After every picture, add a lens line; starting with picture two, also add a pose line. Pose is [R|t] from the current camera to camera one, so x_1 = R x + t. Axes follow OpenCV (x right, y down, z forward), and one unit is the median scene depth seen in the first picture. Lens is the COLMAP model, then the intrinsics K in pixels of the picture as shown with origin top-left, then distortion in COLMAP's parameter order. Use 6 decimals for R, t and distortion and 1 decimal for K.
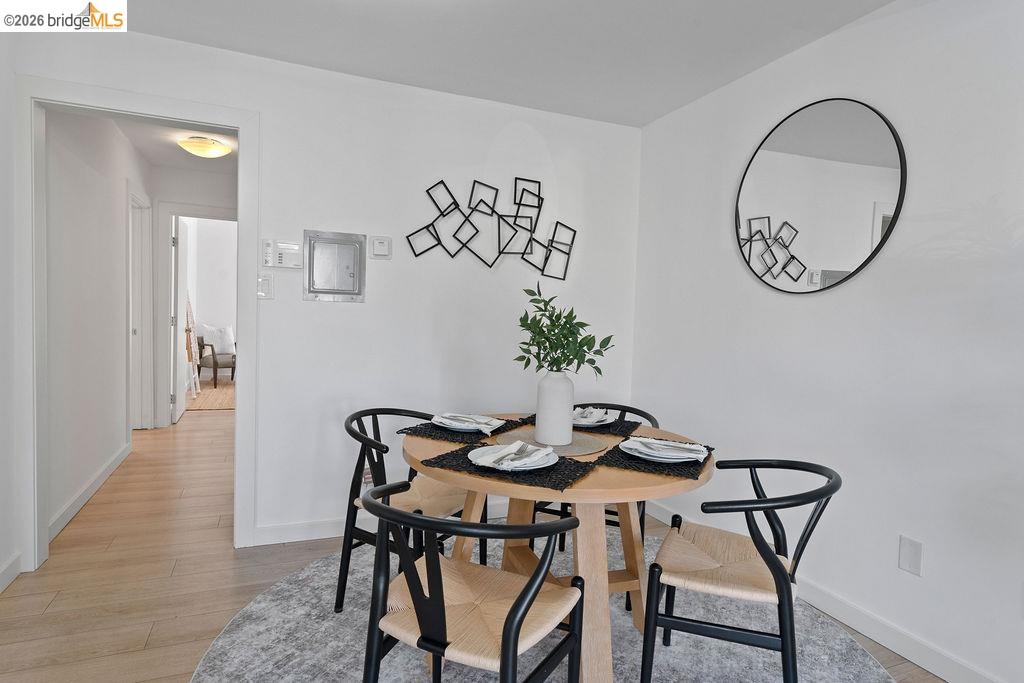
lens RADIAL K [[572.6, 0, 510.1], [0, 572.6, 345.2], [0, 0, 1]] dist [0.002708, 0.000449]
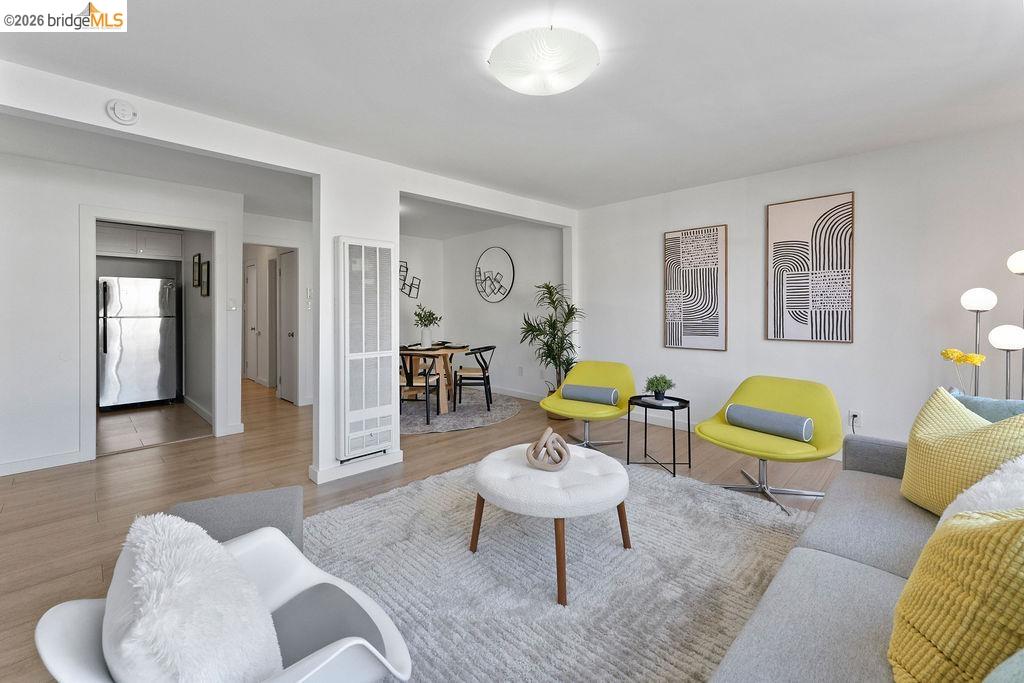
lens RADIAL K [[418.0, 0, 515.1], [0, 418.0, 309.6], [0, 0, 1]] dist [0.000937, -0.000159]
pose [[0.918499, -0.038858, 0.393509, -0.270929], [0.059803, 0.997364, -0.041101, 0.046965], [-0.390875, 0.061284, 0.918401, -1.018281]]
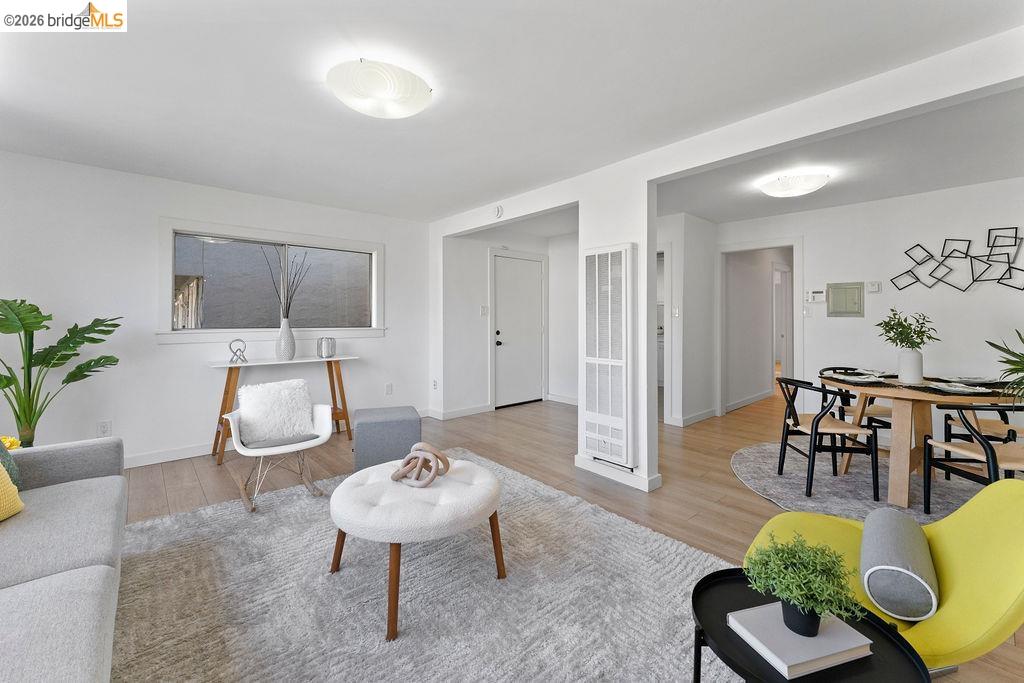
lens RADIAL K [[418.0, 0, 515.1], [0, 418.0, 309.6], [0, 0, 1]] dist [0.000937, -0.000159]
pose [[0.336413, -0.058187, -0.939915, 0.626750], [-0.044406, 0.995999, -0.077553, 0.056222], [0.940667, 0.067828, 0.332483, -0.525942]]
